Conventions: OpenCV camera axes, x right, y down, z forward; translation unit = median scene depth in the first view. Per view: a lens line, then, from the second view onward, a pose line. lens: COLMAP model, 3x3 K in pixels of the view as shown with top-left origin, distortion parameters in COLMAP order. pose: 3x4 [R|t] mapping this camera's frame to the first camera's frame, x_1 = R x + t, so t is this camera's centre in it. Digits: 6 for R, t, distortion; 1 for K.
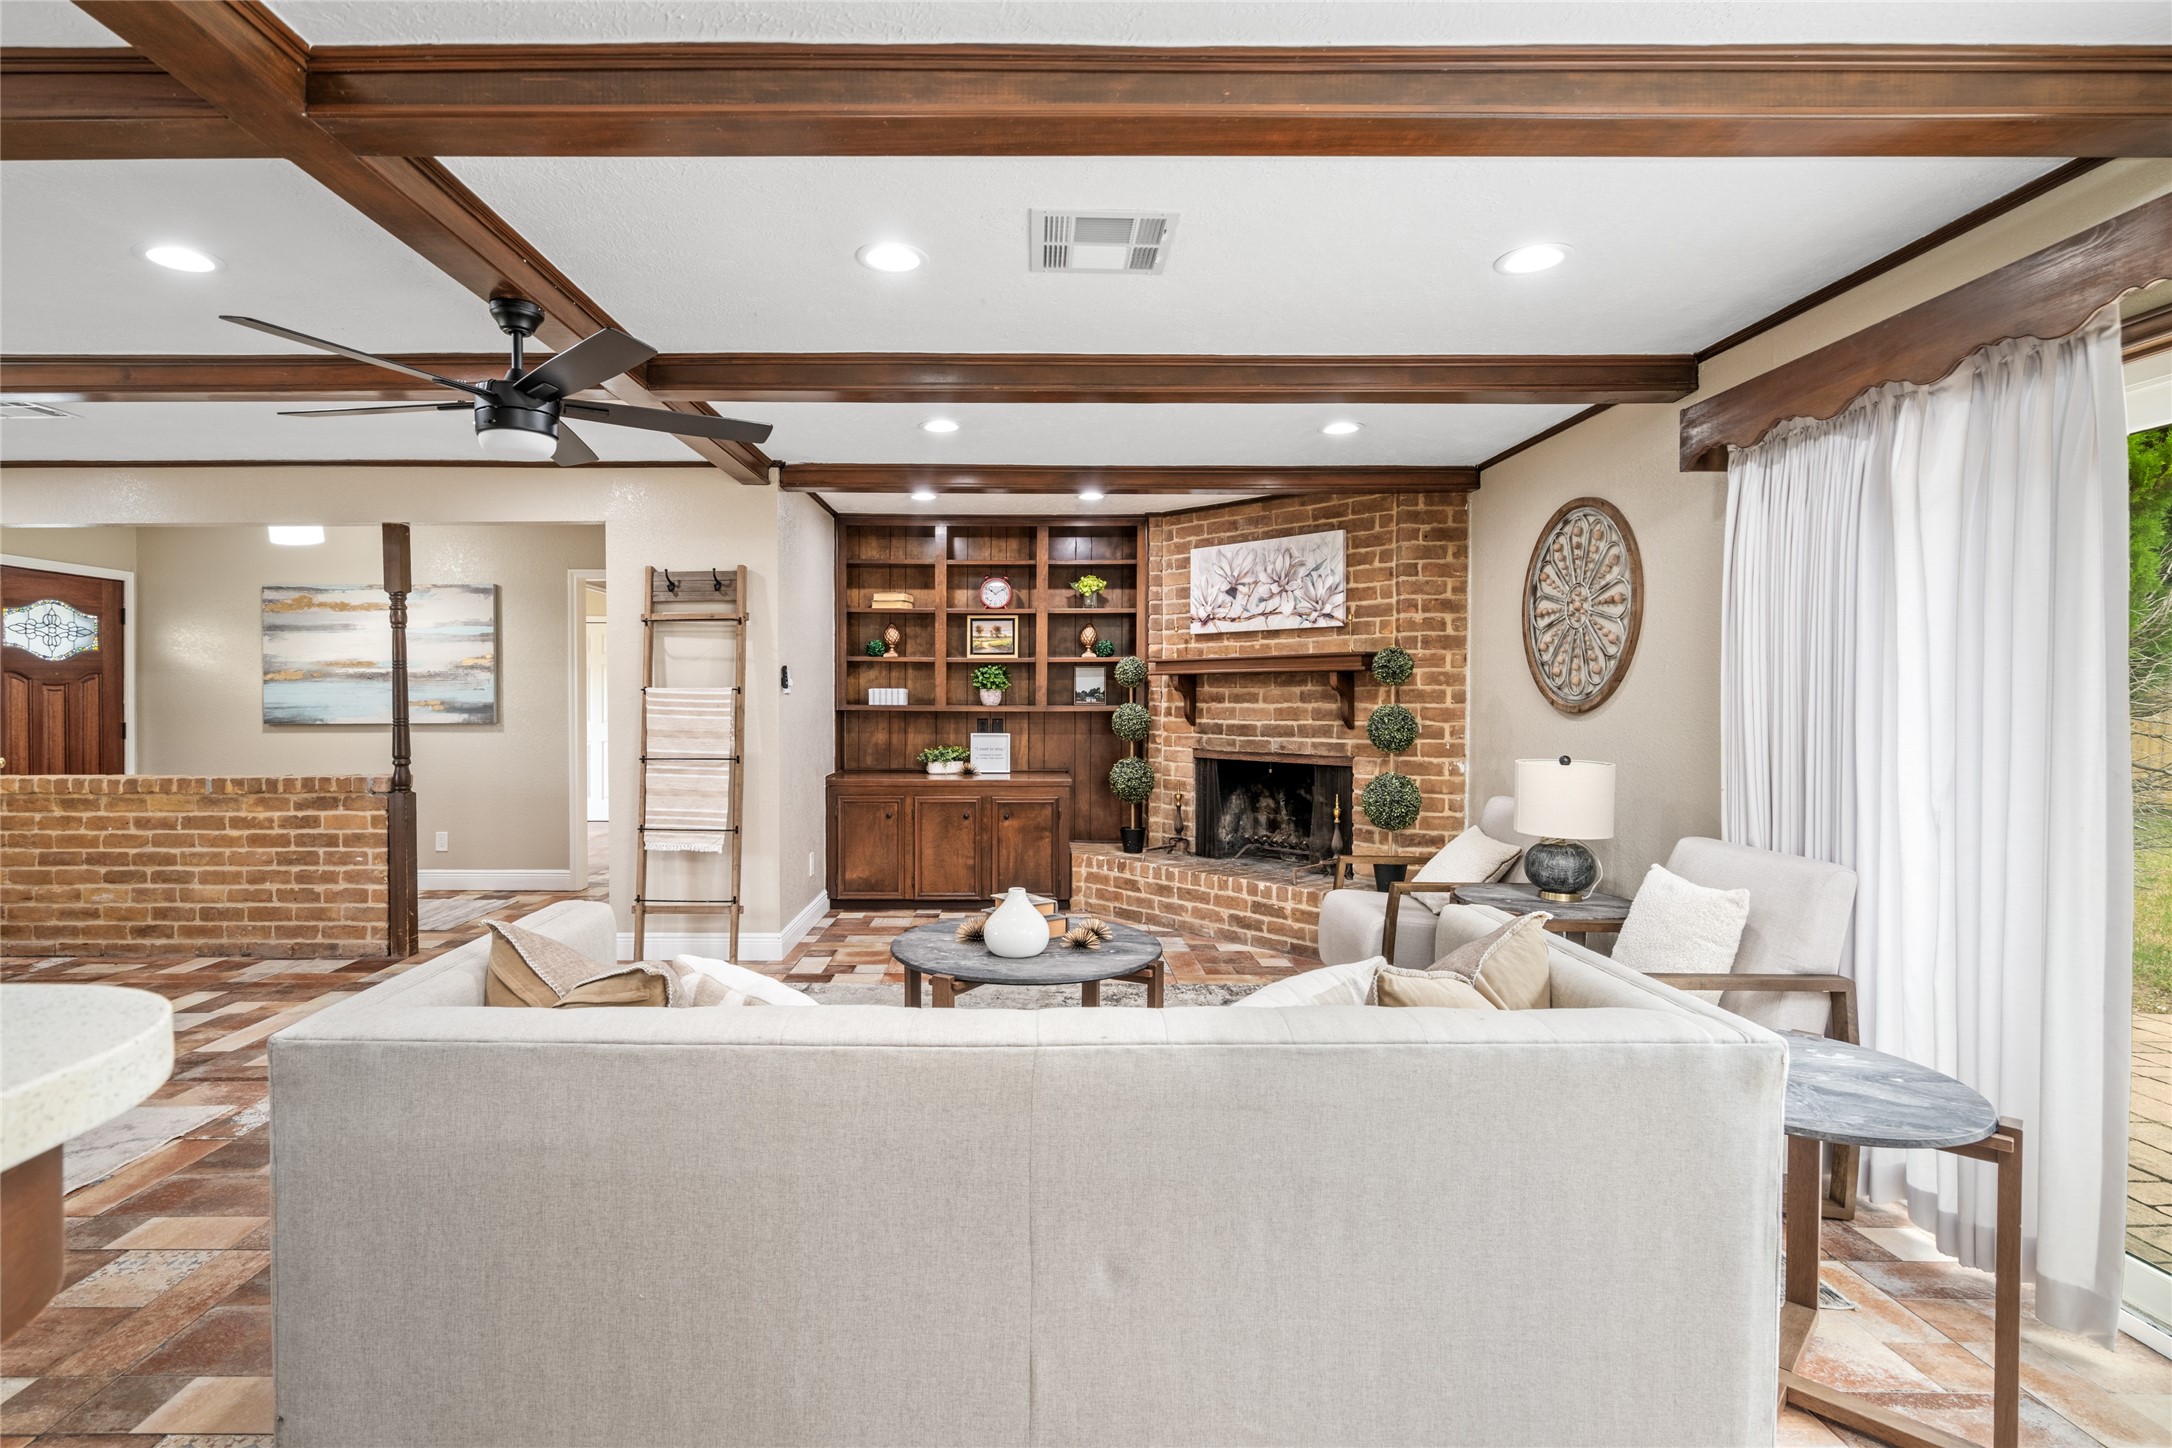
lens RADIAL K [[1026.7, 0, 1028.6], [0, 1026.7, 707.1], [0, 0, 1]] dist [-0.005228, 0.000794]
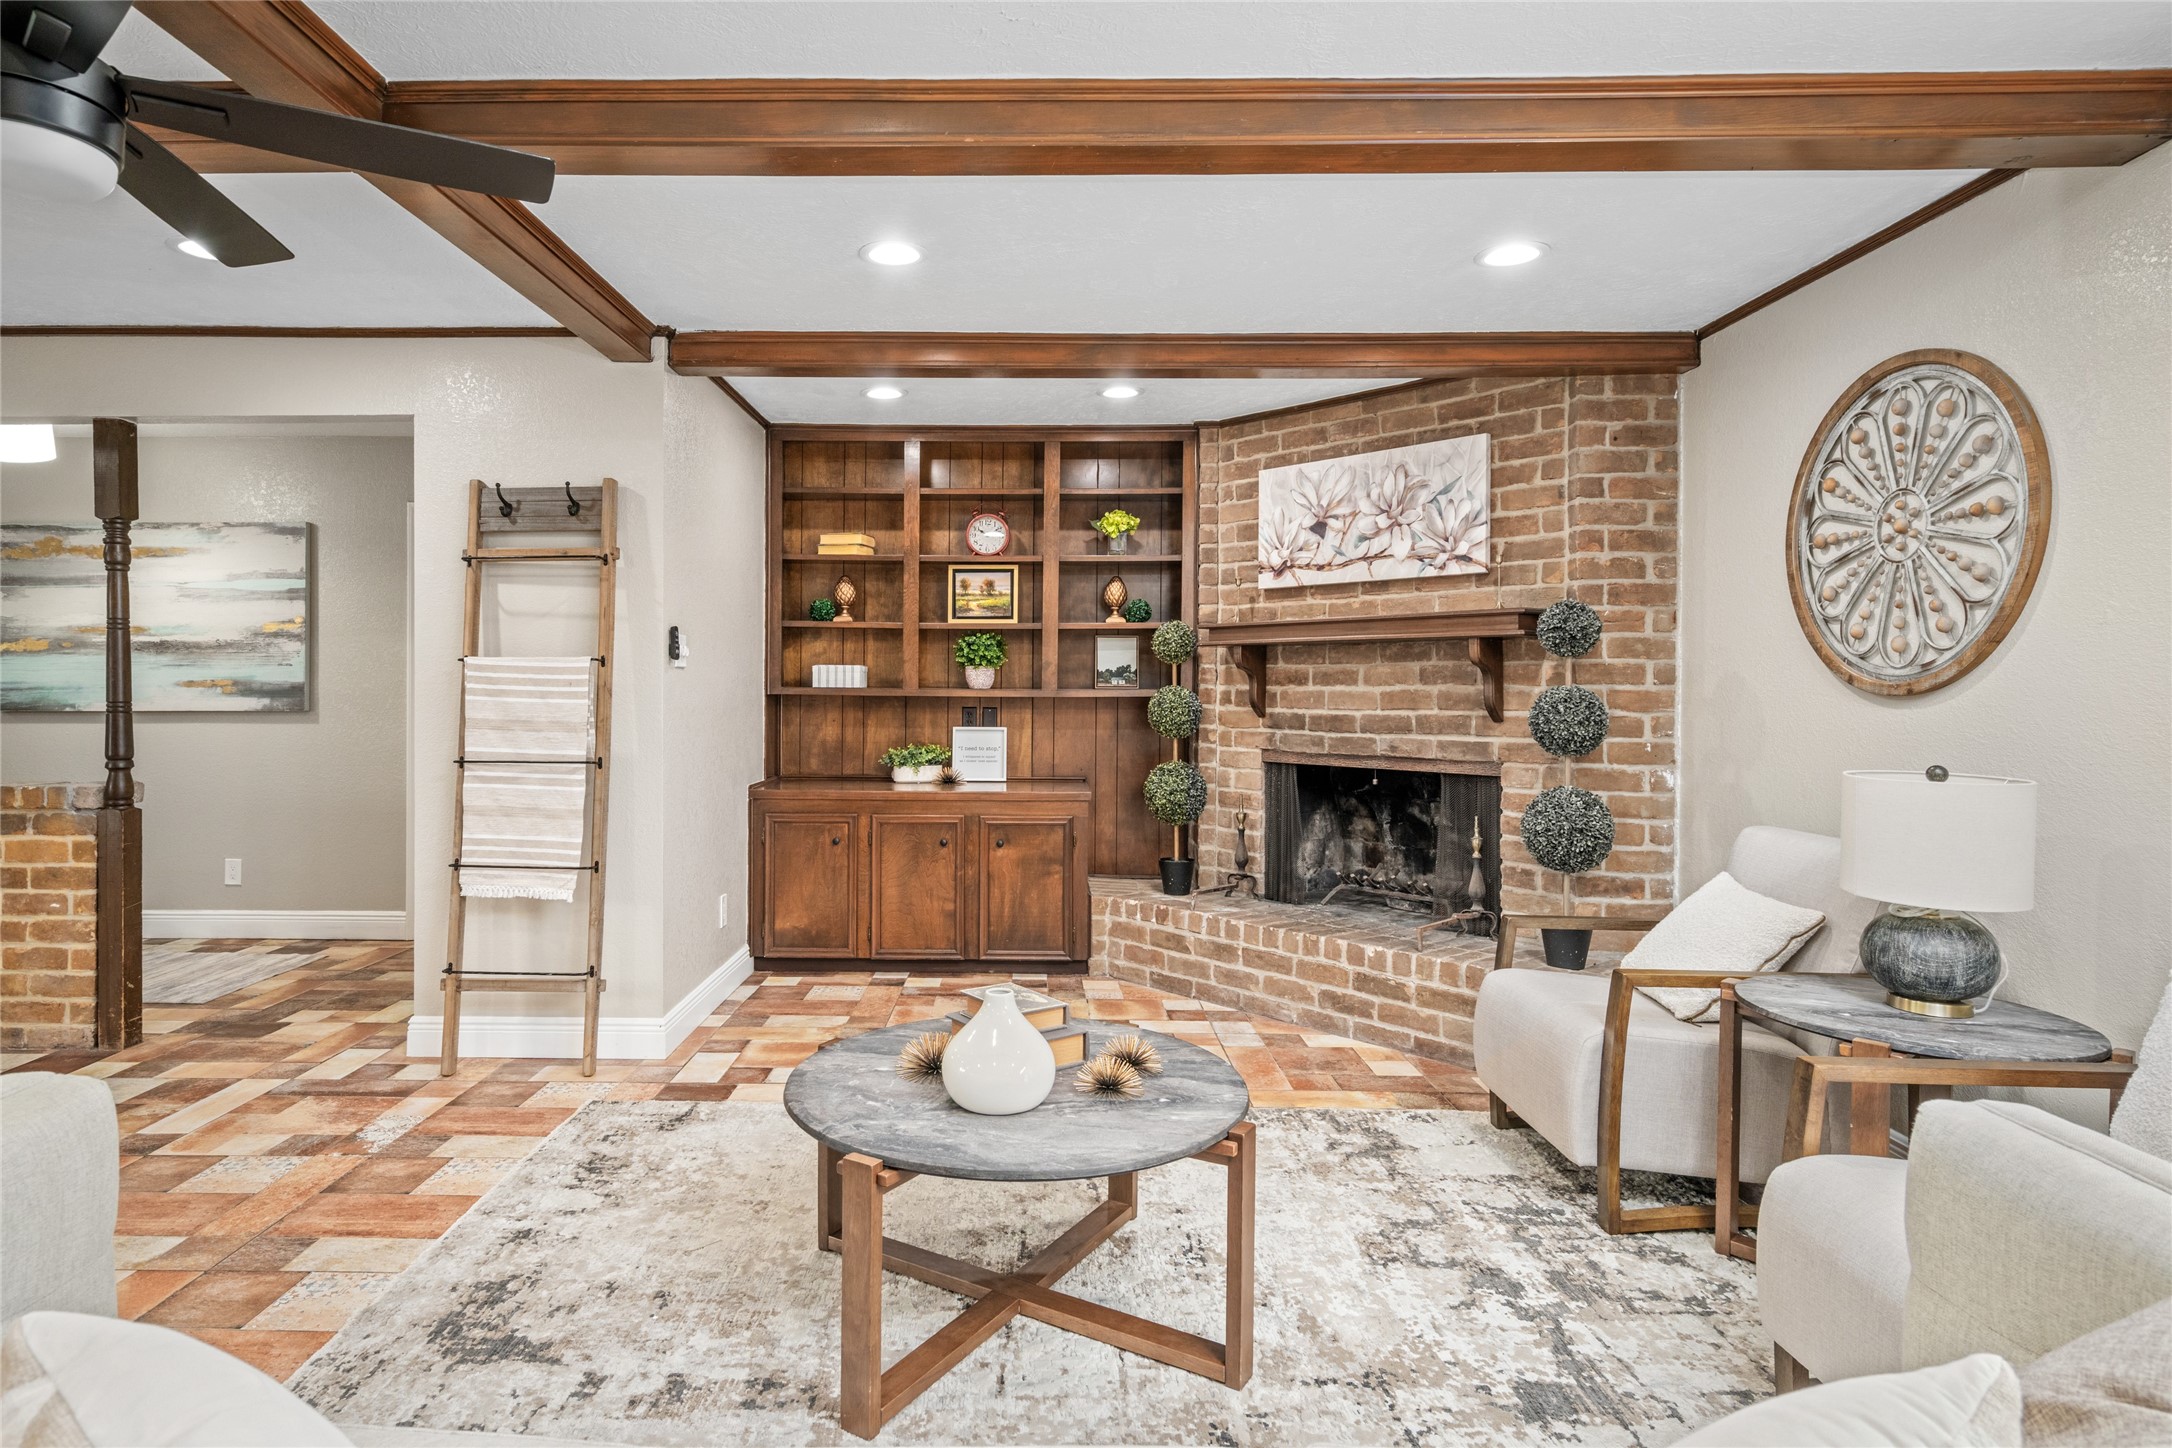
lens RADIAL K [[1172.4, 0, 1018.4], [0, 1172.4, 687.5], [0, 0, 1]] dist [0.004130, 0.001119]
pose [[0.999830, 0.003270, -0.018154, 0.006497], [-0.003462, 0.999938, -0.010597, 0.007601], [0.018118, 0.010658, 0.999779, 0.206521]]
